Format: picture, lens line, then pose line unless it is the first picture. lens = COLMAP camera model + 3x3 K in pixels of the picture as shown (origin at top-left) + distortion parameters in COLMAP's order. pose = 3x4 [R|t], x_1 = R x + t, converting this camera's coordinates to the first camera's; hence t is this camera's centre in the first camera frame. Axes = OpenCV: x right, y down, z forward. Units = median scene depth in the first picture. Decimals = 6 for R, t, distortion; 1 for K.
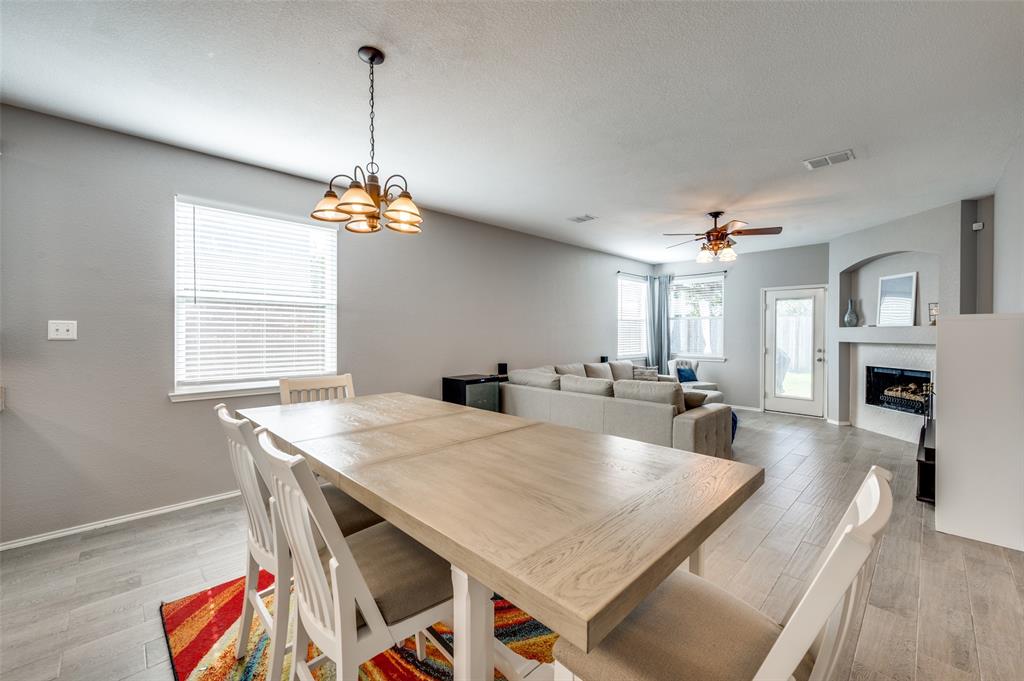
lens RADIAL K [[412.0, 0, 513.6], [0, 412.0, 336.8], [0, 0, 1]] dist [0.001465, 0.000188]
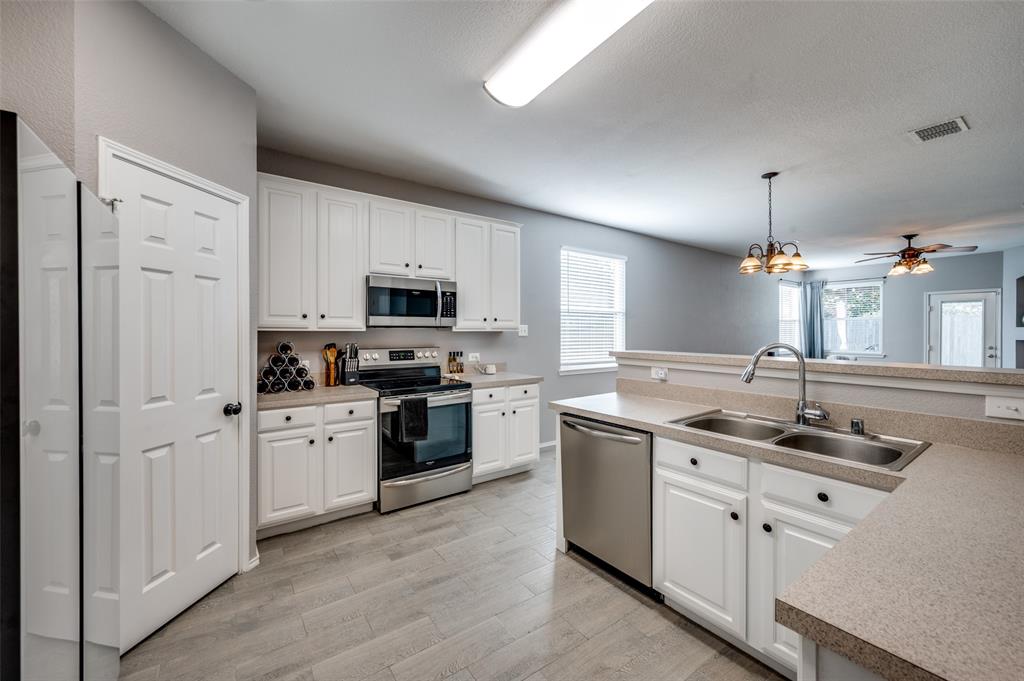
lens RADIAL K [[400.1, 0, 513.2], [0, 400.1, 333.5], [0, 0, 1]] dist [0.001769, 0.000217]
pose [[0.987497, 0.000715, -0.157636, -0.412125], [-0.001360, 0.999991, -0.003981, 0.000885], [0.157632, 0.004146, 0.987489, -0.312369]]
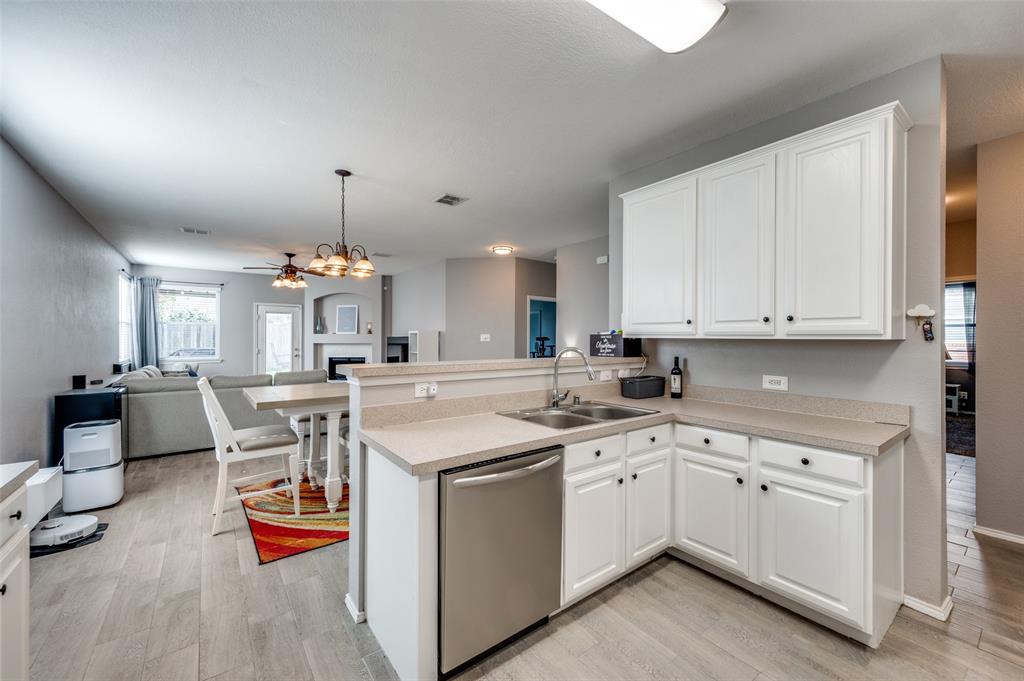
lens RADIAL K [[412.0, 0, 513.6], [0, 412.0, 336.8], [0, 0, 1]] dist [0.001465, 0.000188]
pose [[0.139582, 0.000598, 0.990210, -0.685847], [0.007789, 0.999968, -0.001702, -0.003349], [-0.990180, 0.007950, 0.139573, 0.032238]]
